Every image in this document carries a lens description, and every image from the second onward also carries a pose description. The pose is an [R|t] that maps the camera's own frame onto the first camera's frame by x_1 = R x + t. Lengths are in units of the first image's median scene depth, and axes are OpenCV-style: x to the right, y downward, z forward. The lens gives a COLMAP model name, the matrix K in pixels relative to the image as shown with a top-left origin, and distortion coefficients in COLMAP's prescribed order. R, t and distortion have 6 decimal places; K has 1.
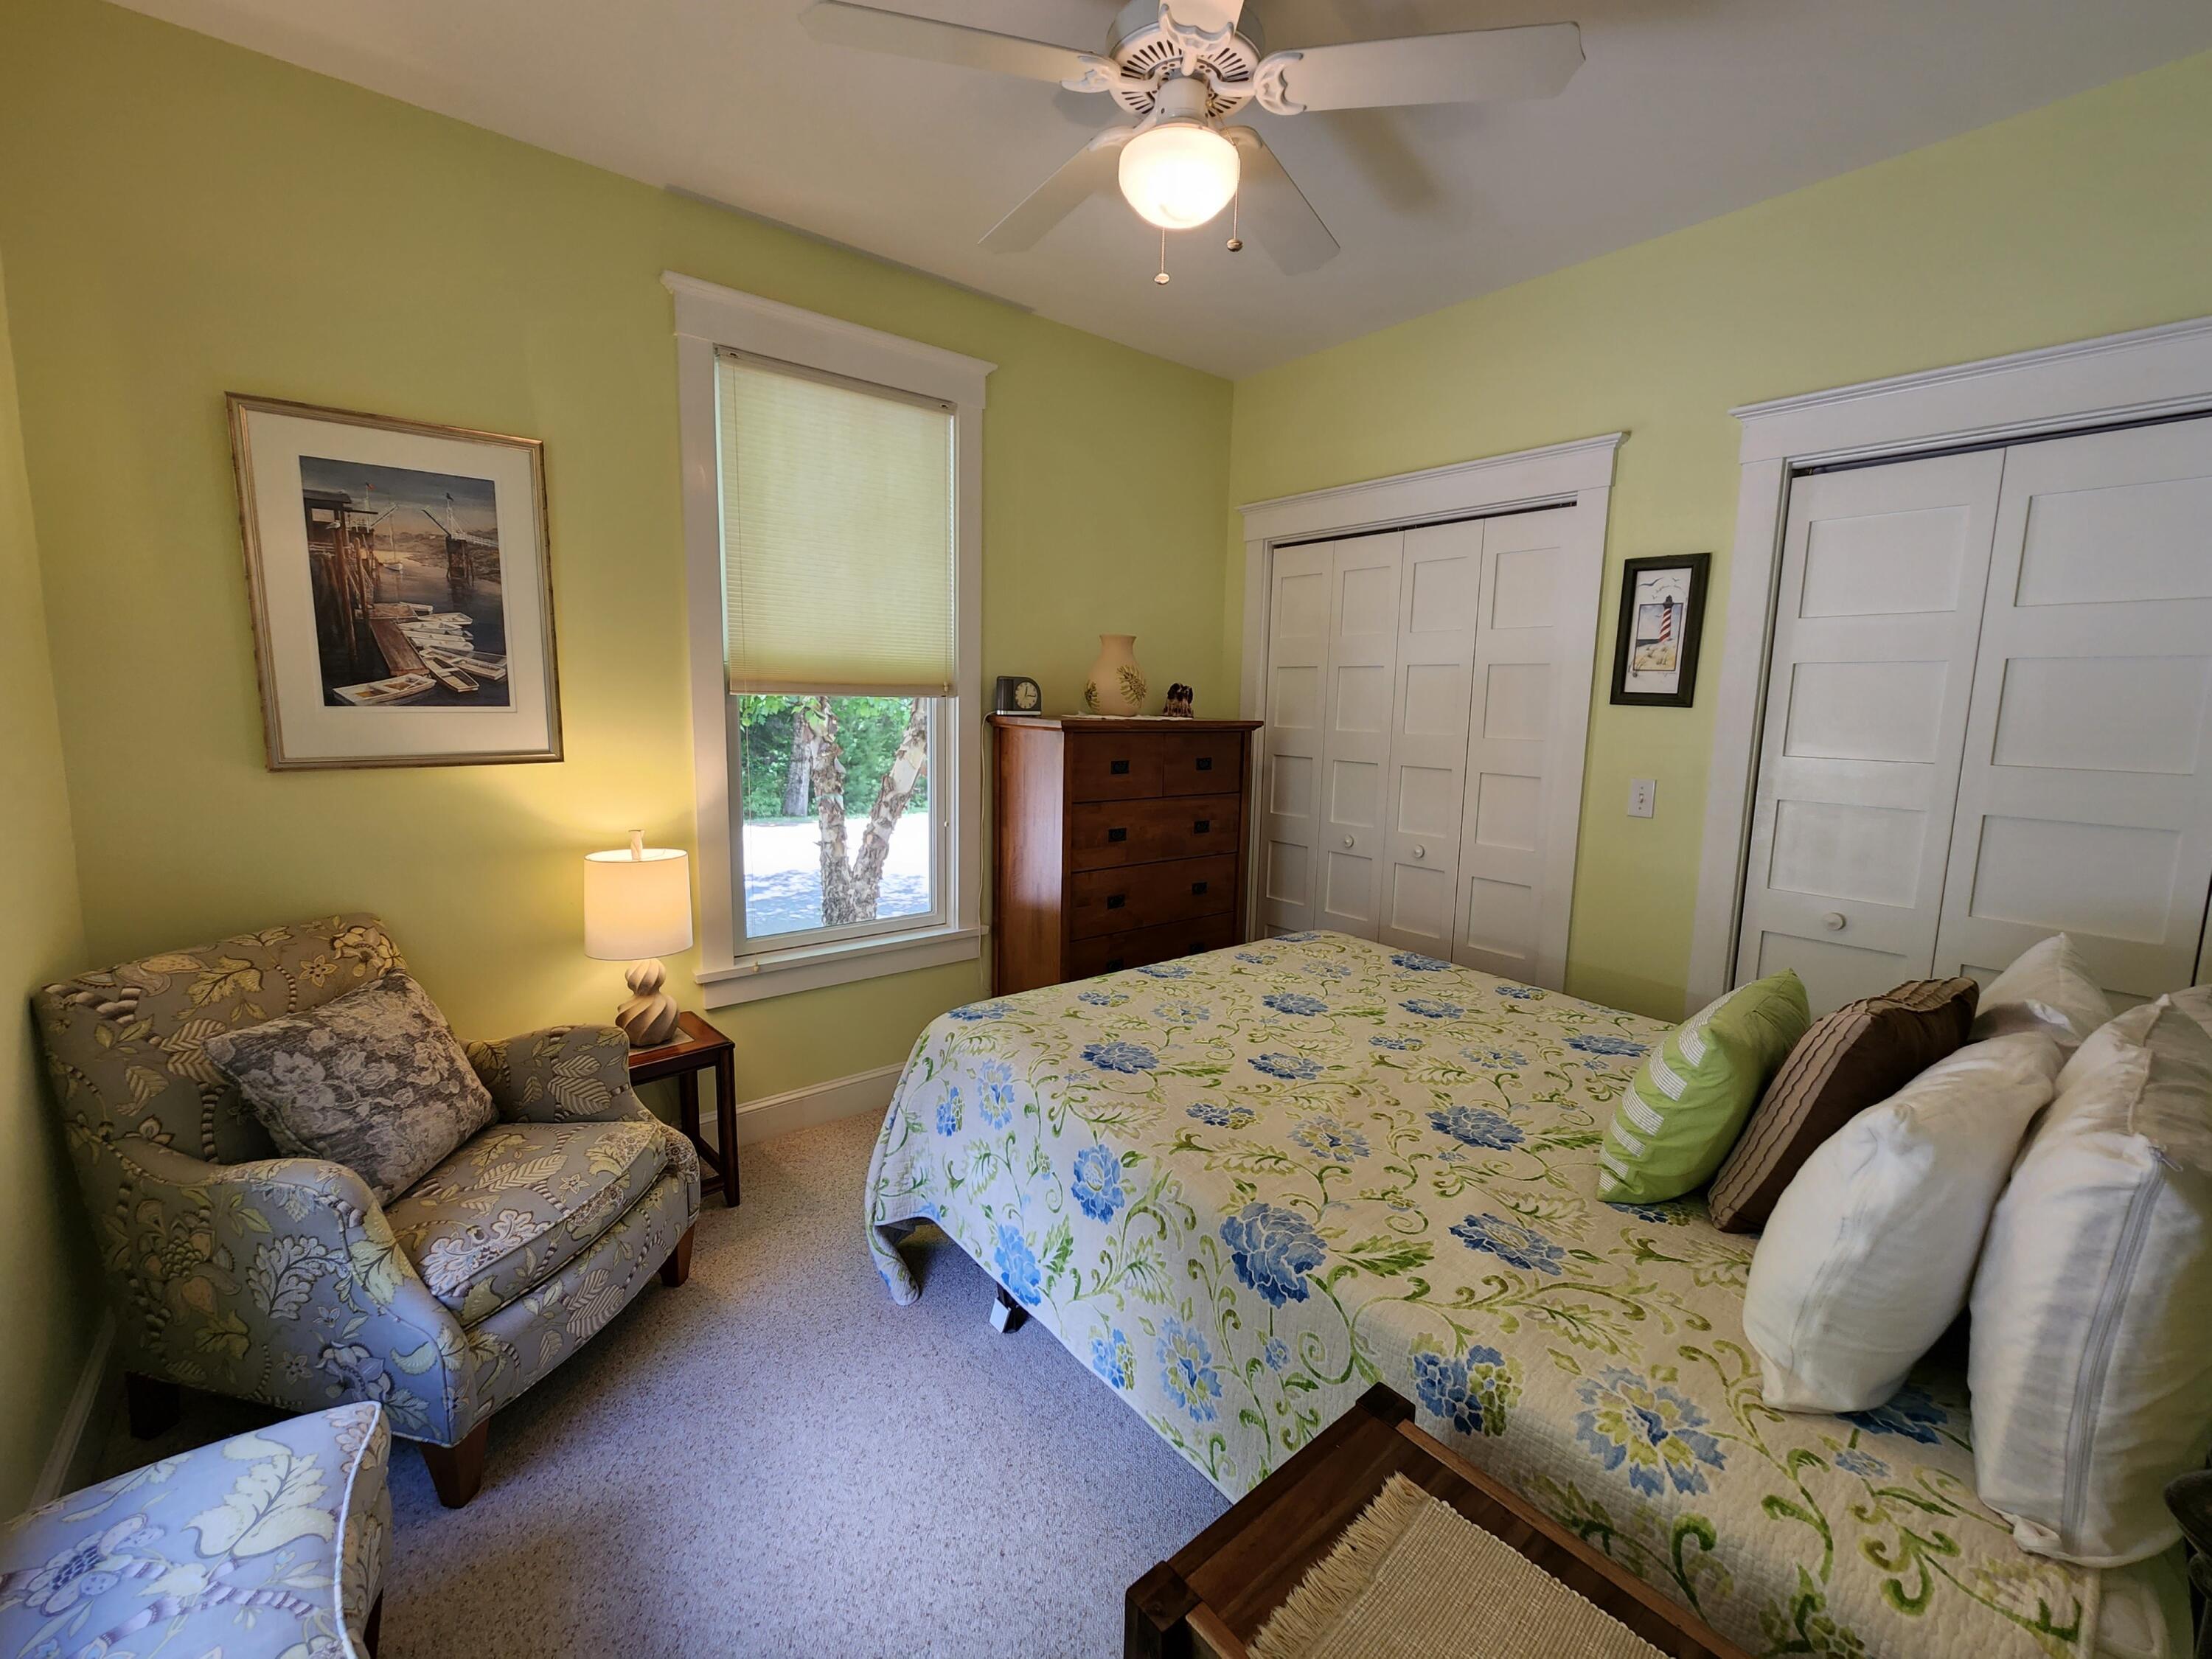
lens RADIAL K [[904.4, 0, 1104.7], [0, 904.4, 819.8], [0, 0, 1]] dist [-0.001005, -0.000086]
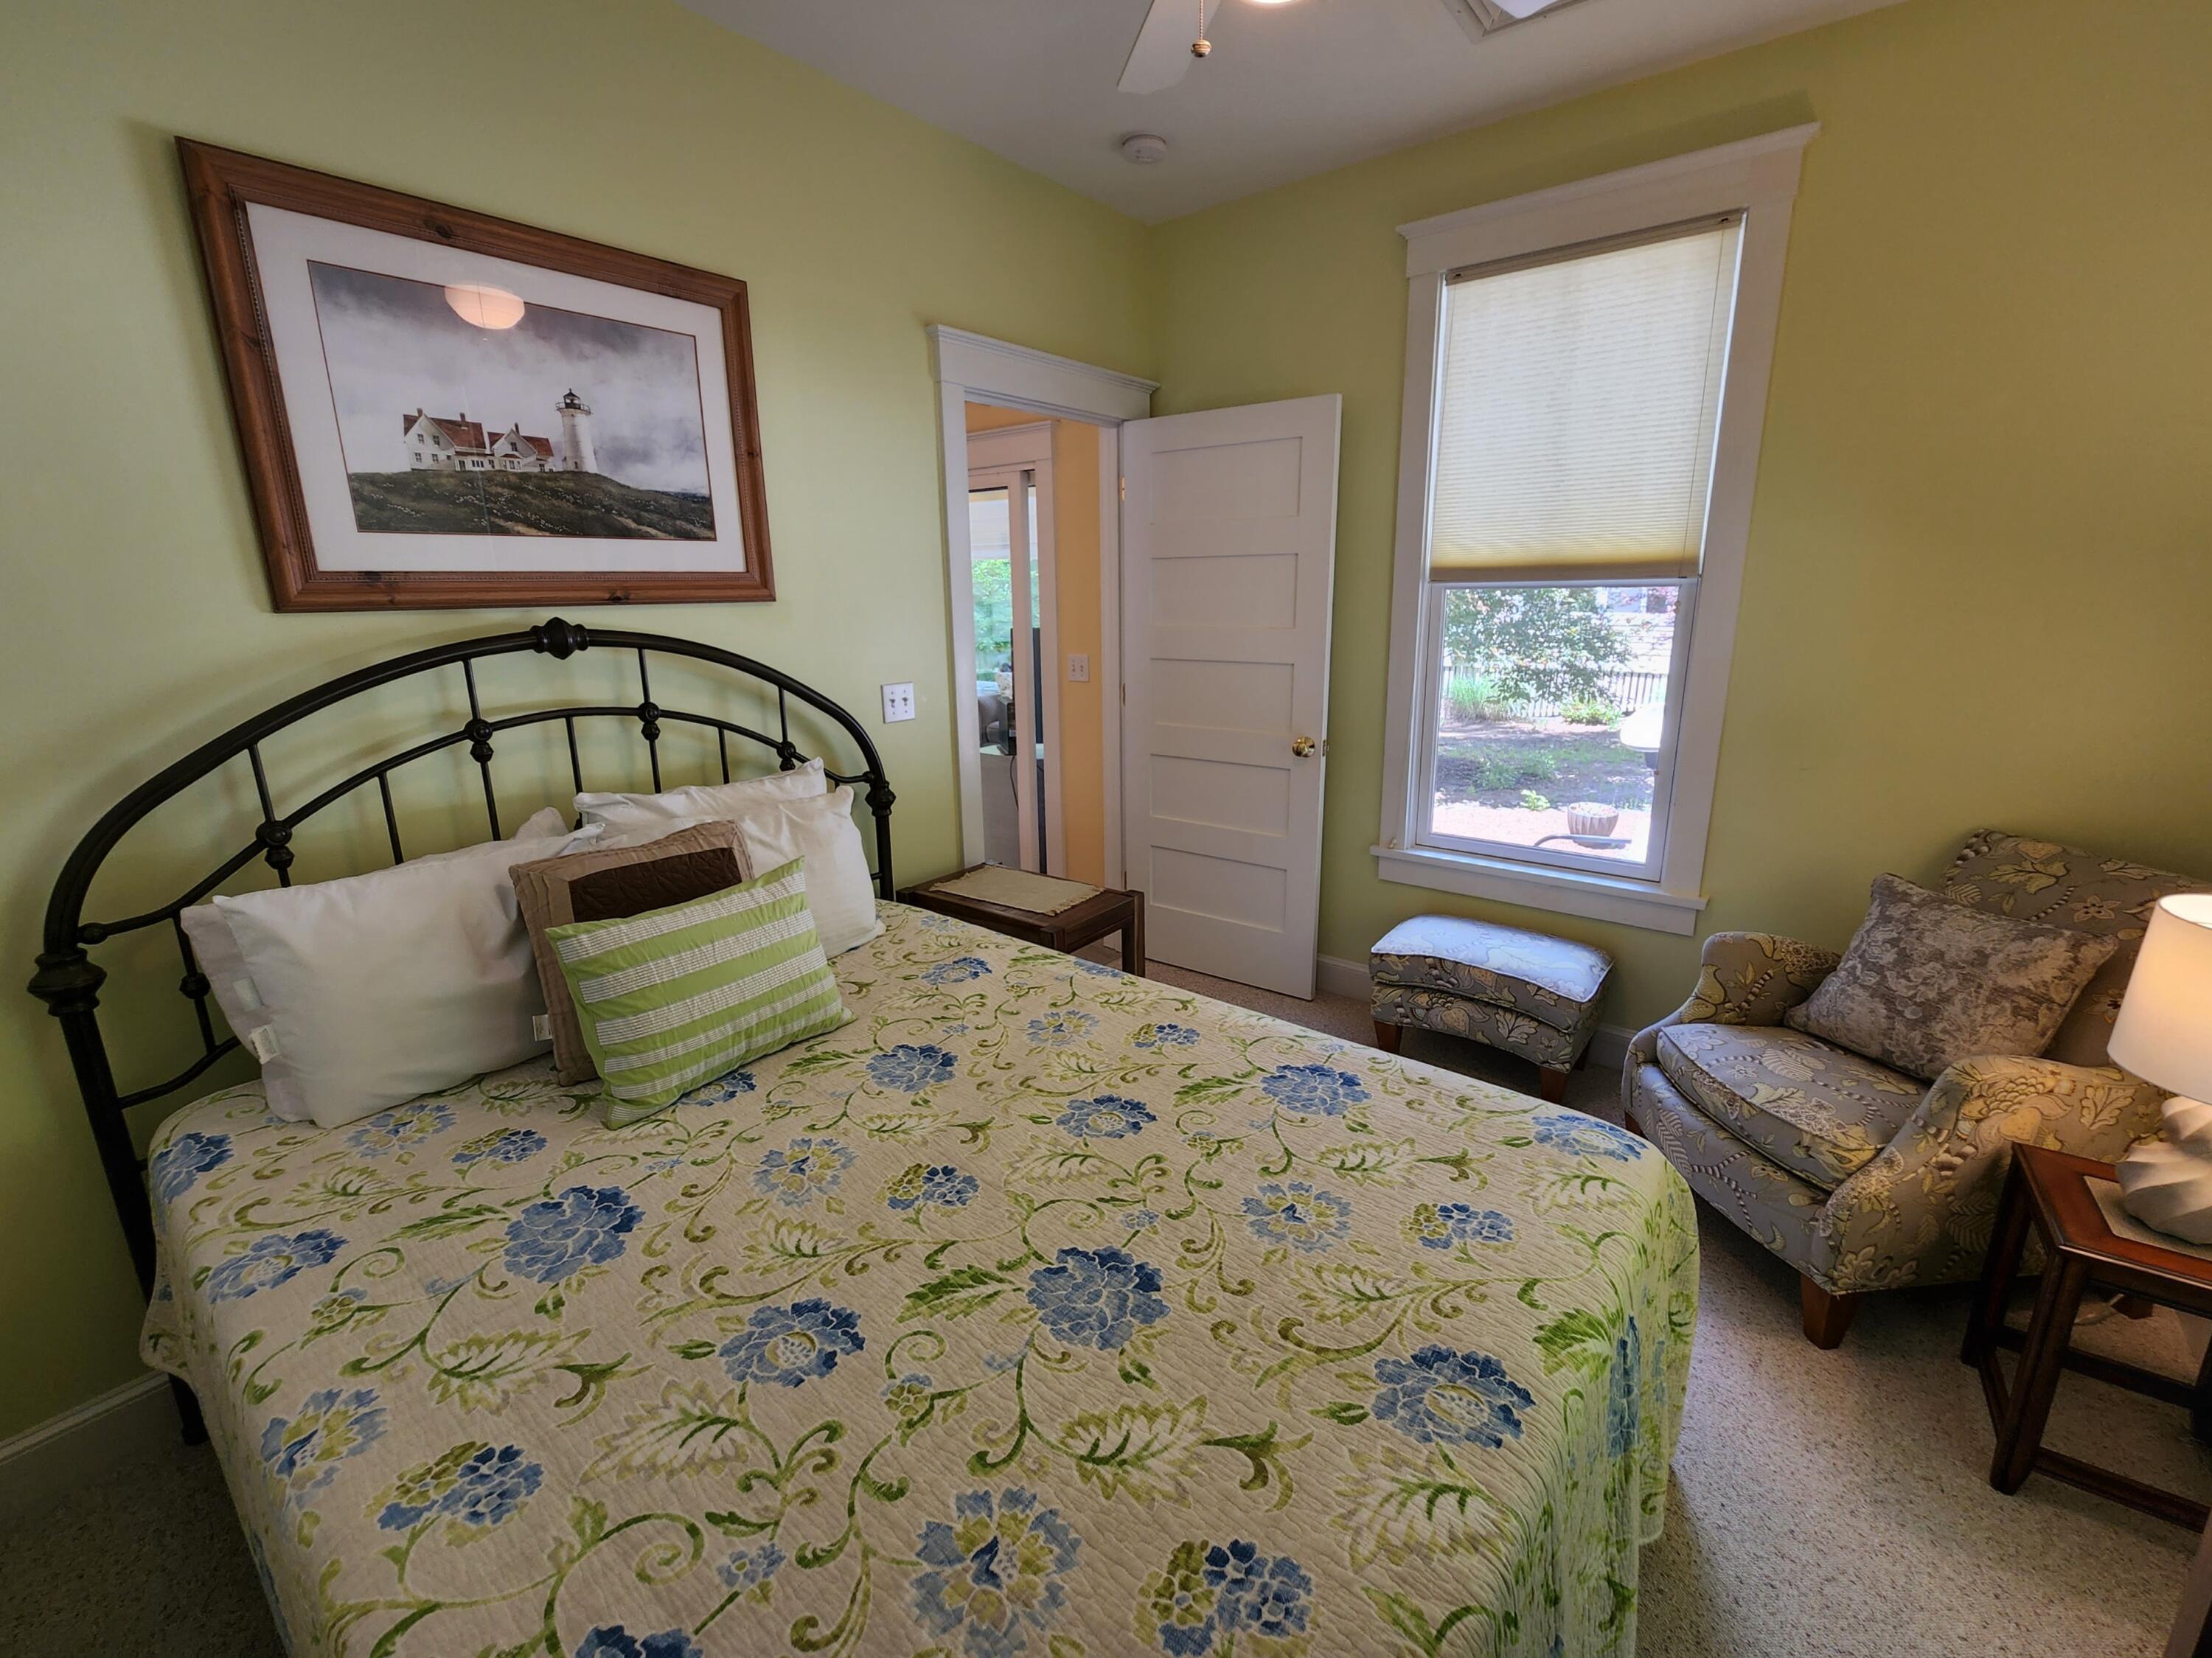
lens RADIAL K [[904.4, 0, 1108.3], [0, 904.4, 817.5], [0, 0, 1]] dist [-0.001005, -0.000086]
pose [[-0.974794, 0.047484, -0.217994, 0.352987], [-0.037006, 0.929142, 0.367865, -0.237756], [0.220015, 0.366660, -0.903965, 1.599725]]
